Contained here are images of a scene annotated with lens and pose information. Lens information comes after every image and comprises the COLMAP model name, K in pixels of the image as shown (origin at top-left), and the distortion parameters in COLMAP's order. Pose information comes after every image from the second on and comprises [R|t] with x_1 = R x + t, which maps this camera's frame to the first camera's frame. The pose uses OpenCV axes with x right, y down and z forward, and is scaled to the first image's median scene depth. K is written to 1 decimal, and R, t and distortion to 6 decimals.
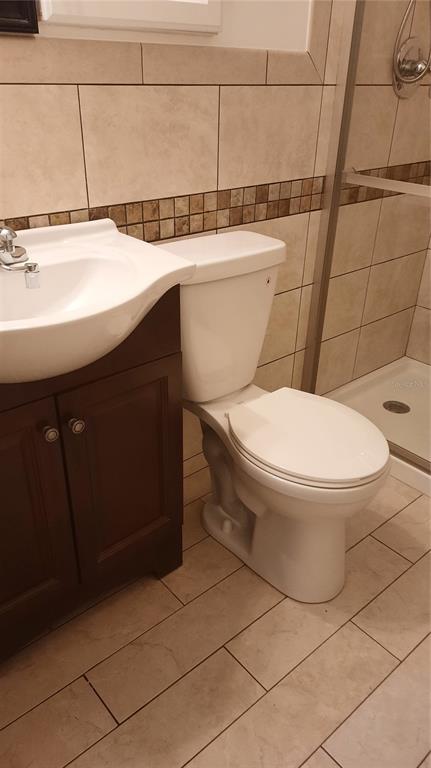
lens RADIAL K [[565.4, 0, 224.4], [0, 565.4, 390.8], [0, 0, 1]] dist [0.066122, -0.075157]
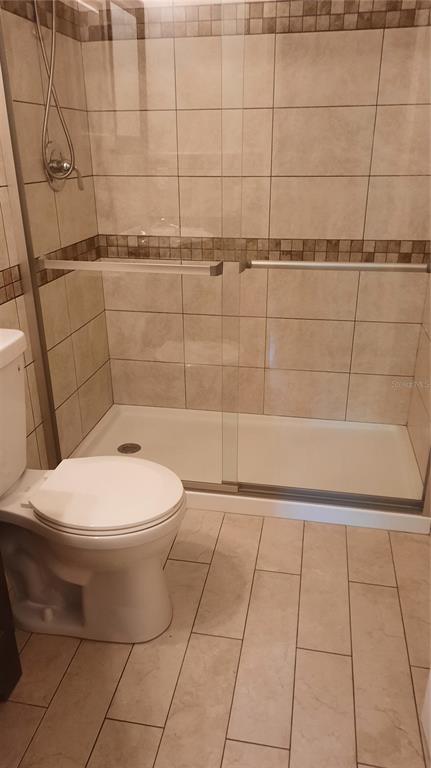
lens RADIAL K [[561.6, 0, 221.8], [0, 561.6, 387.0], [0, 0, 1]] dist [0.072486, -0.078954]
pose [[0.778121, -0.266854, 0.568609, -0.228762], [0.324633, 0.945840, -0.000357, -0.038773], [-0.537718, 0.184867, 0.822608, -0.051542]]
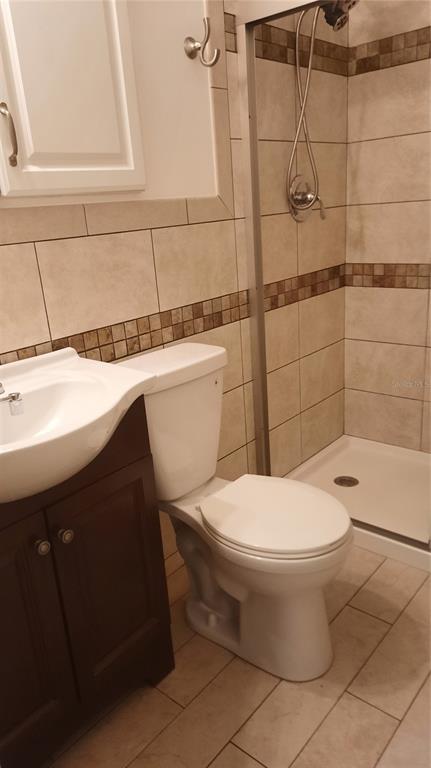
lens RADIAL K [[561.6, 0, 221.8], [0, 561.6, 387.0], [0, 0, 1]] dist [0.072486, -0.078954]
pose [[0.984083, -0.135576, 0.114890, -0.040590], [0.155344, 0.970263, -0.185630, 0.024299], [-0.086307, 0.200523, 0.975880, -0.087660]]
